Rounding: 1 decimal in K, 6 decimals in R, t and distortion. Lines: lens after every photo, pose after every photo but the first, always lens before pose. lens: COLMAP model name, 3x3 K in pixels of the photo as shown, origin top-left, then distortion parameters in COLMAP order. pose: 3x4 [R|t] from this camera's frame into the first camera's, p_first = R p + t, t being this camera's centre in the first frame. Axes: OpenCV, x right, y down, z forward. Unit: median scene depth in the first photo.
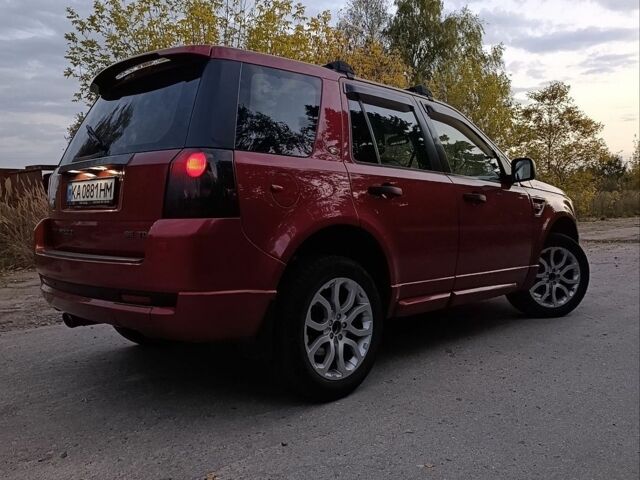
lens RADIAL K [[578.8, 0, 320.0], [0, 578.8, 240.0], [0, 0, 1]] dist [0.042566, -0.140486]
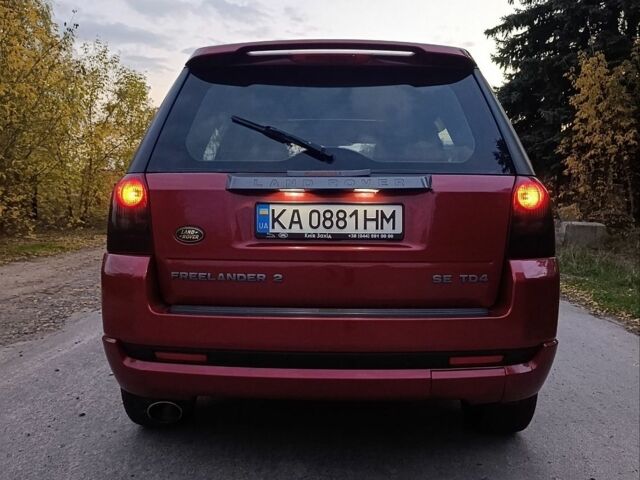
lens RADIAL K [[578.8, 0, 320.0], [0, 578.8, 240.0], [0, 0, 1]] dist [0.042566, -0.140486]
pose [[0.733095, -0.025591, 0.679645, -0.891395], [0.017462, 0.999671, 0.018806, -0.073049], [-0.679902, -0.001919, 0.733300, 0.493699]]
